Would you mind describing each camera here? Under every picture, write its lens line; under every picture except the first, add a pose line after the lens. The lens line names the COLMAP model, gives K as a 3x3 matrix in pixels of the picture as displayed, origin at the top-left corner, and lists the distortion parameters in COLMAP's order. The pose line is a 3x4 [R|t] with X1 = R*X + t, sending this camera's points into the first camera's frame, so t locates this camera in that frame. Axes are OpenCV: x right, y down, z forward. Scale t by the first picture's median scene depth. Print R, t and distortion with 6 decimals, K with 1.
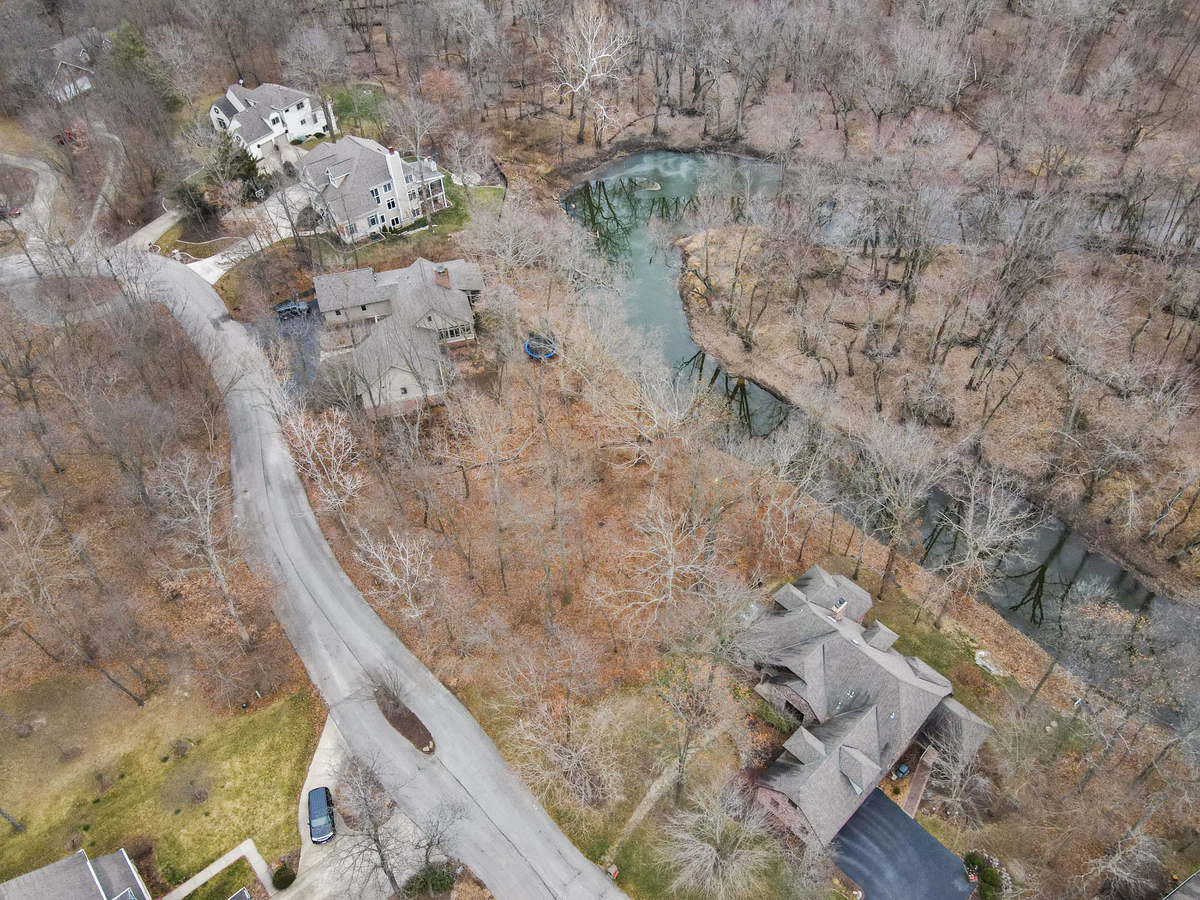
lens RADIAL K [[877.0, 0, 605.4], [0, 877.0, 452.2], [0, 0, 1]] dist [0.005190, 0.010502]
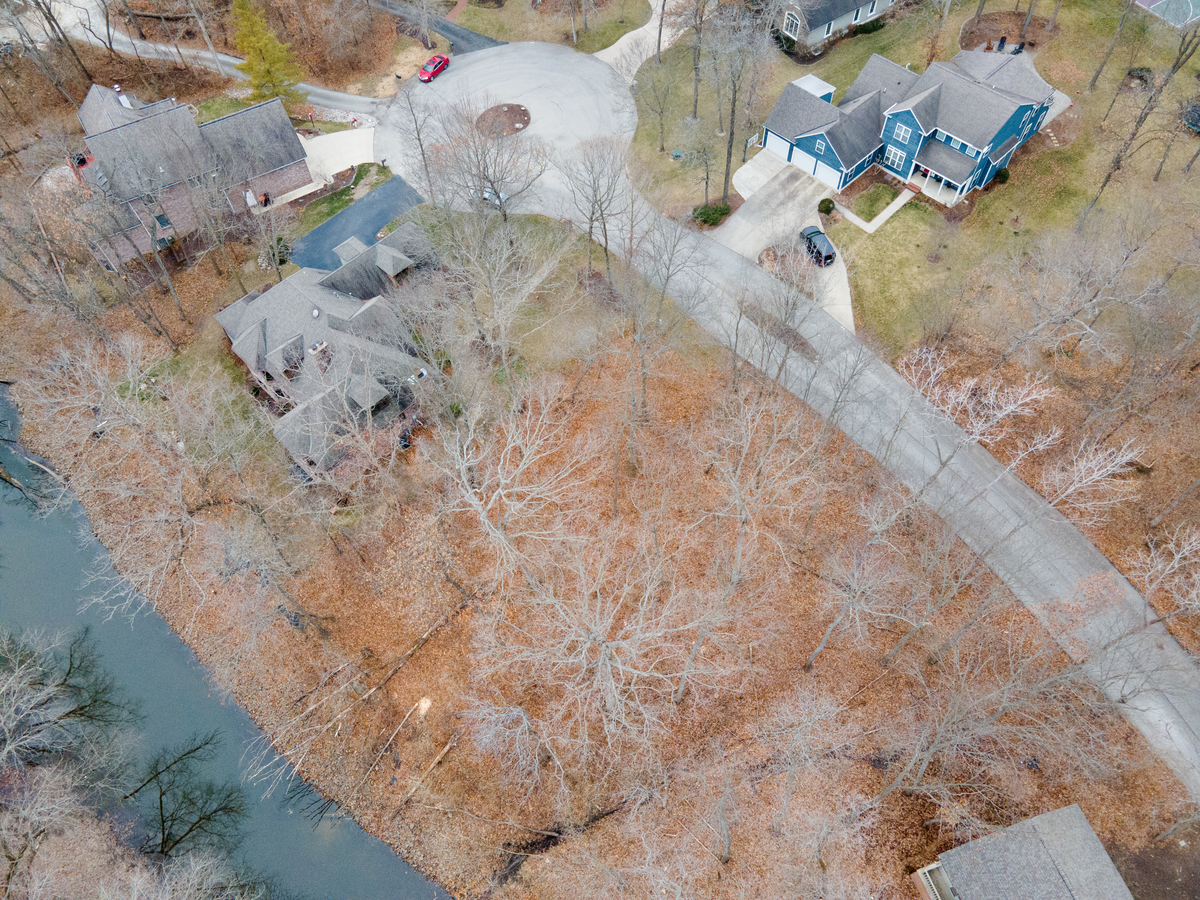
lens RADIAL K [[872.8, 0, 604.9], [0, 872.8, 452.1], [0, 0, 1]] dist [0.008201, 0.062151]
pose [[-0.997512, 0.069729, 0.010351, -0.021615], [-0.006152, -0.232385, 0.972605, -0.531219], [0.070224, 0.970121, 0.232235, 0.659346]]
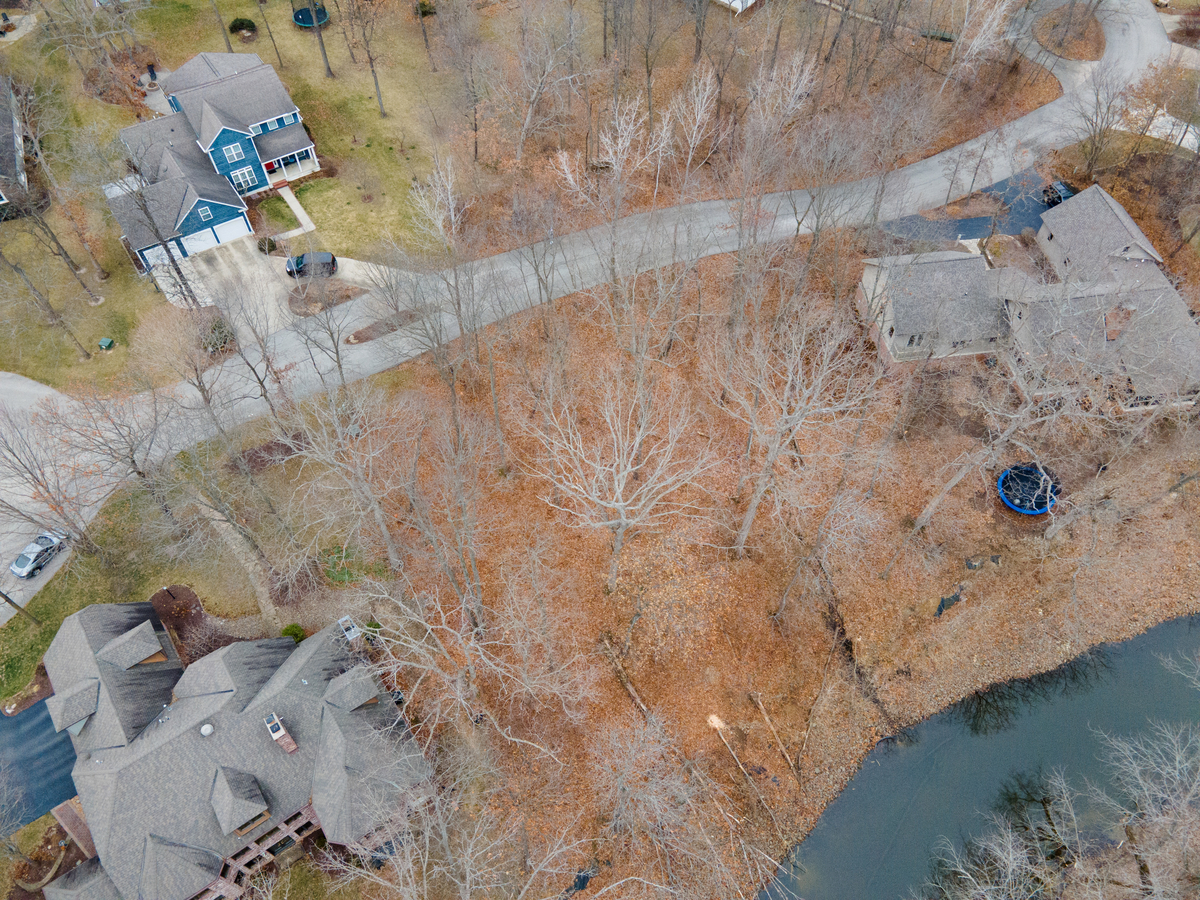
lens RADIAL K [[872.8, 0, 604.9], [0, 872.8, 452.1], [0, 0, 1]] dist [0.008201, 0.062151]
pose [[-0.140215, 0.819483, -0.555686, 0.309265], [-0.701540, 0.313818, 0.639813, -0.344618], [0.698700, 0.479547, 0.530898, 0.524973]]
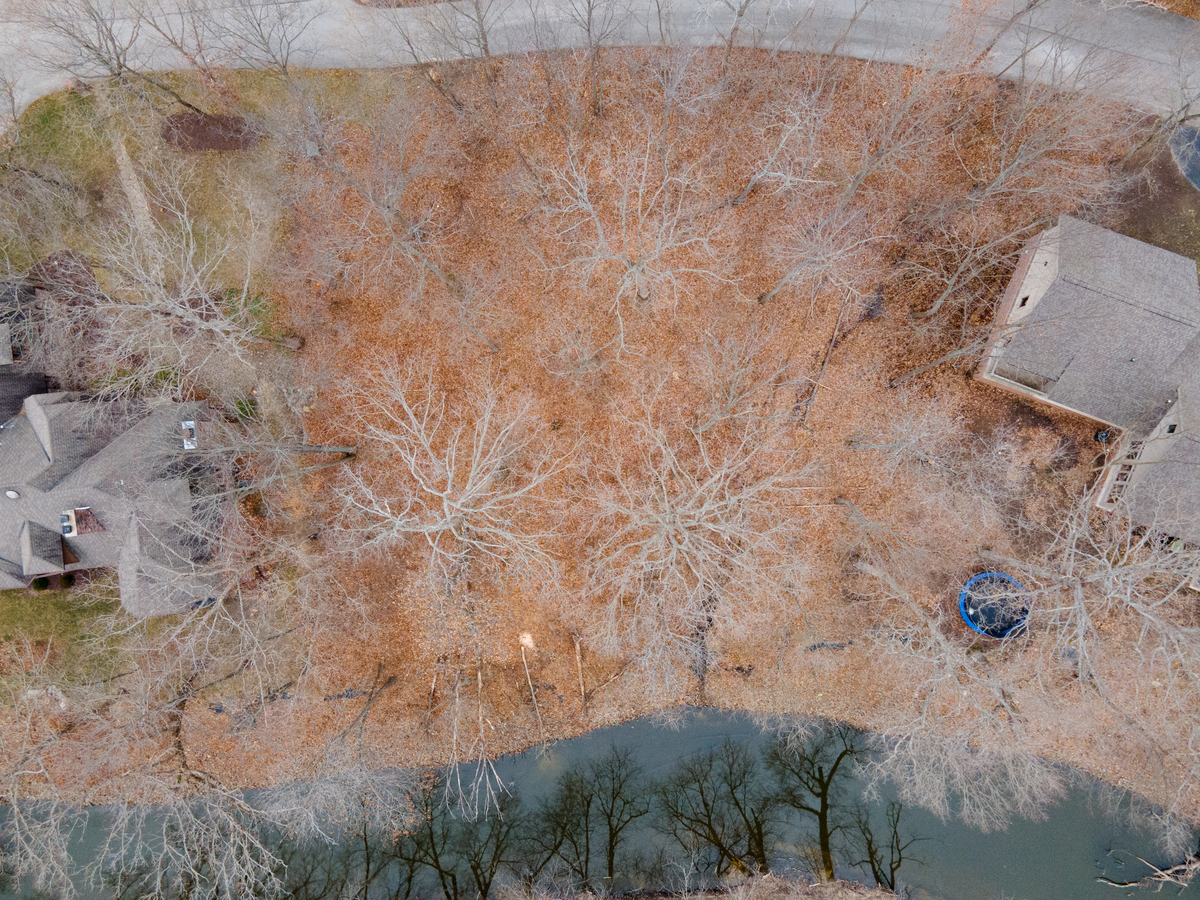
lens RADIAL K [[872.8, 0, 604.9], [0, 872.8, 452.1], [0, 0, 1]] dist [0.008201, 0.062151]
pose [[-0.599989, 0.798090, 0.055371, -0.039083], [-0.533467, -0.450707, 0.715734, -0.358407], [0.596177, 0.399894, 0.696174, 0.543410]]
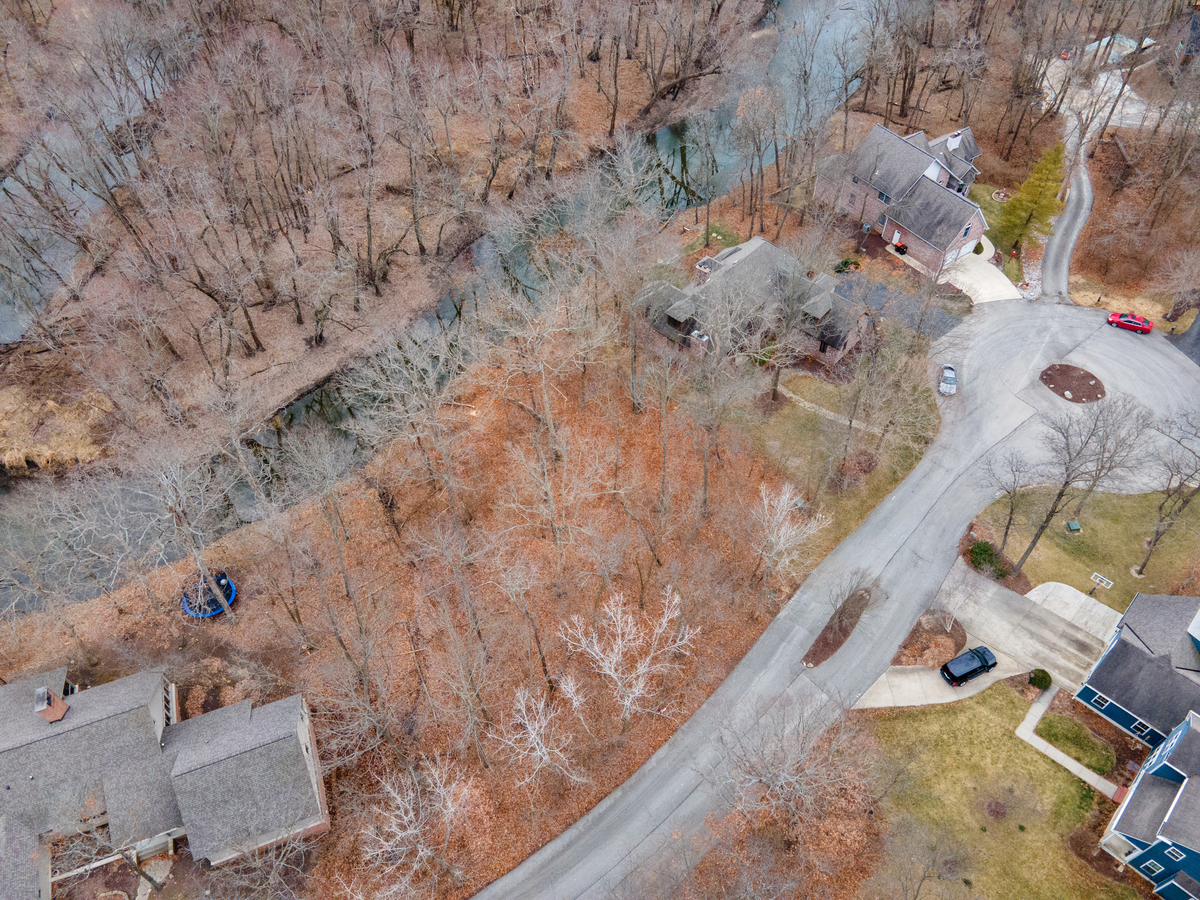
lens RADIAL K [[872.8, 0, 604.9], [0, 872.8, 452.1], [0, 0, 1]] dist [0.008201, 0.062151]
pose [[-0.089614, -0.748754, 0.656762, -0.508819], [0.721358, 0.405882, 0.561162, -0.358711], [-0.686740, 0.524048, 0.503747, 0.445456]]
